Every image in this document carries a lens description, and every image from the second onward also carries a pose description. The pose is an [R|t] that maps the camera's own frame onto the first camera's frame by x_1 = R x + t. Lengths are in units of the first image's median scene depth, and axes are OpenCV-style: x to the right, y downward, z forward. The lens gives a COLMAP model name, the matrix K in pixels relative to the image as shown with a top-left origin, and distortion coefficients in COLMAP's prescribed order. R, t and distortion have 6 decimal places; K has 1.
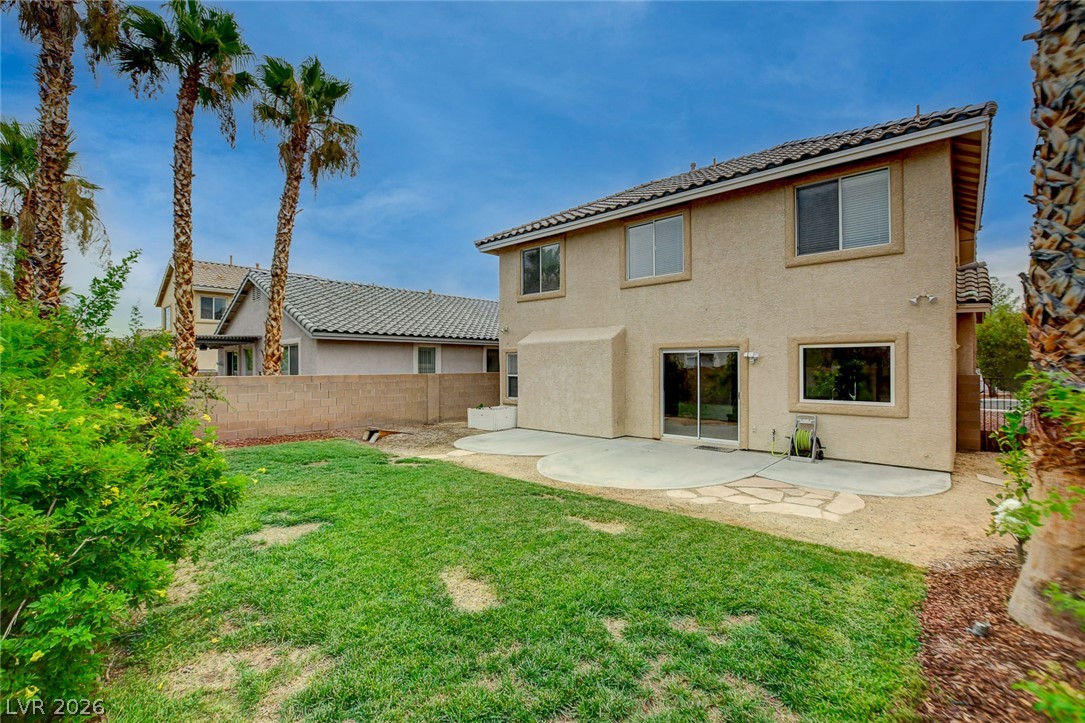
lens RADIAL K [[476.9, 0, 546.6], [0, 476.9, 366.2], [0, 0, 1]] dist [-0.014129, -0.000787]
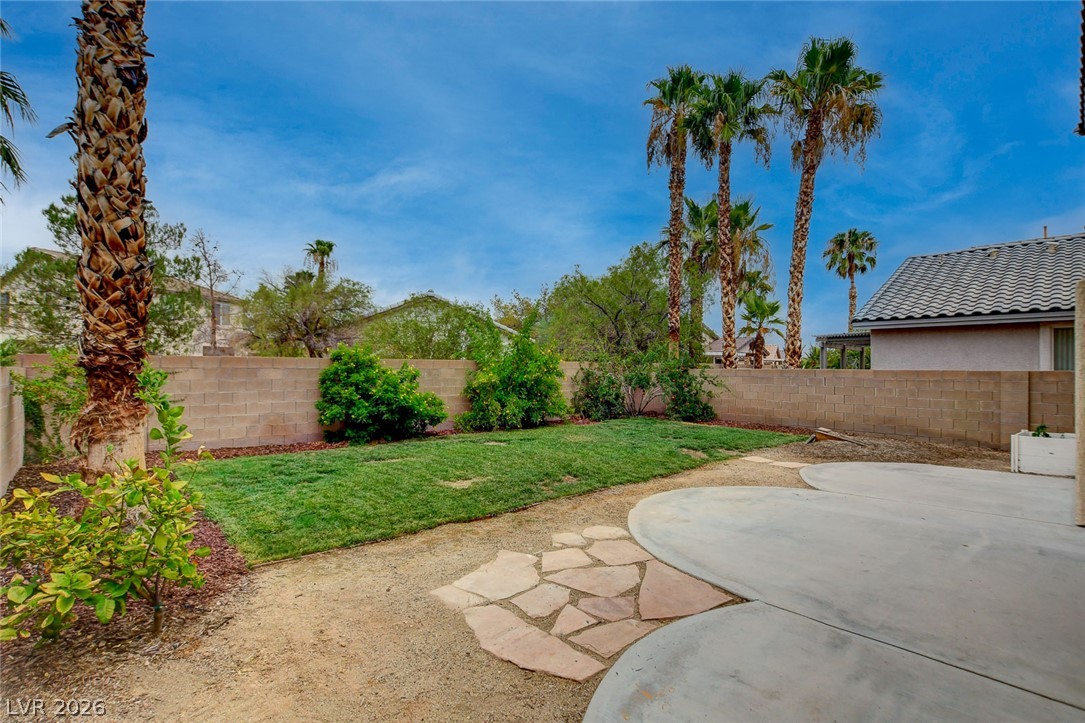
lens RADIAL K [[500.4, 0, 540.9], [0, 500.4, 364.9], [0, 0, 1]] dist [-0.015835, -0.000246]
pose [[-0.077882, -0.000700, -0.996962, 0.501691], [-0.004239, 0.999991, -0.000371, 0.012078], [0.996954, 0.004198, -0.077885, 0.478064]]
